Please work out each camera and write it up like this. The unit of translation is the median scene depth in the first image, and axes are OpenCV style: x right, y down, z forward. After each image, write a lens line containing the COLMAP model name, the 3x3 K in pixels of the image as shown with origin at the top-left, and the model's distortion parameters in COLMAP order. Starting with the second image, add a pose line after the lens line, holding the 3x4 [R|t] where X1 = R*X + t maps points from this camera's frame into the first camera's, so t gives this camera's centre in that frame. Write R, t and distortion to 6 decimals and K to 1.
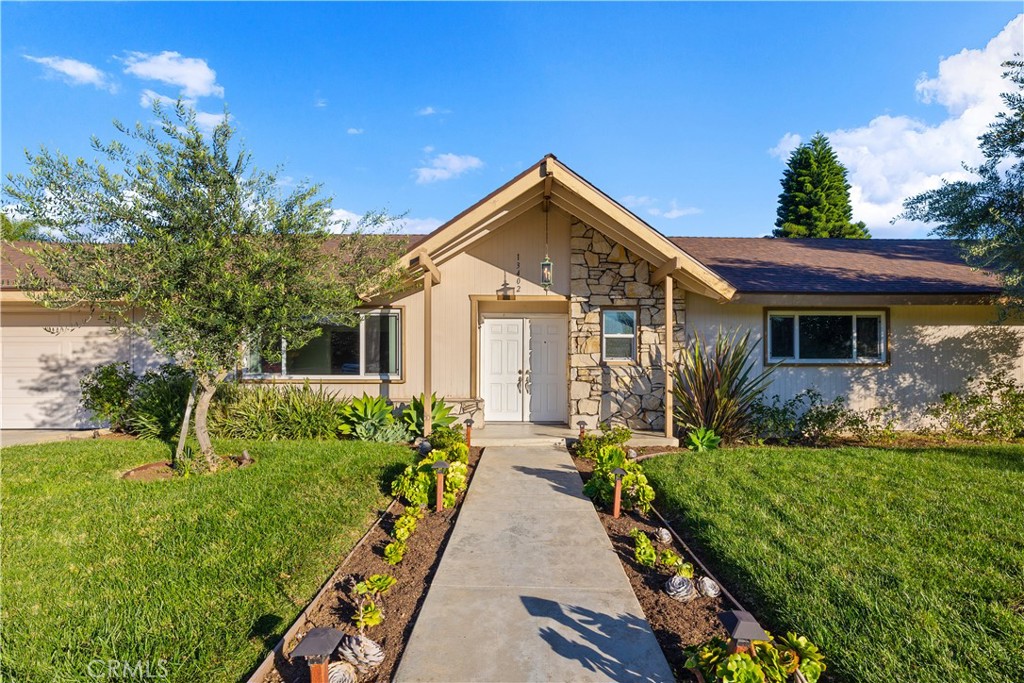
lens RADIAL K [[435.5, 0, 512.0], [0, 435.5, 341.5], [0, 0, 1]] dist [0.000045, 0.000132]
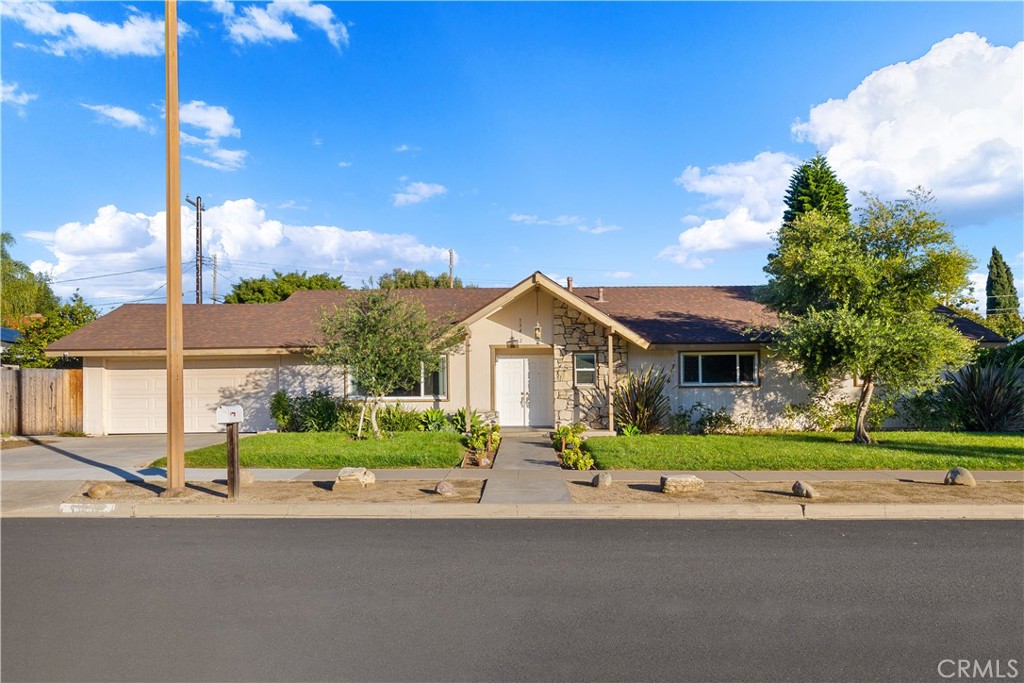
lens RADIAL K [[435.5, 0, 512.0], [0, 435.5, 341.5], [0, 0, 1]] dist [0.000045, 0.000132]
pose [[0.999935, -0.010101, -0.005319, -0.008625], [0.009818, 0.998658, -0.050858, -0.038052], [0.005825, 0.050803, 0.998692, -0.586850]]
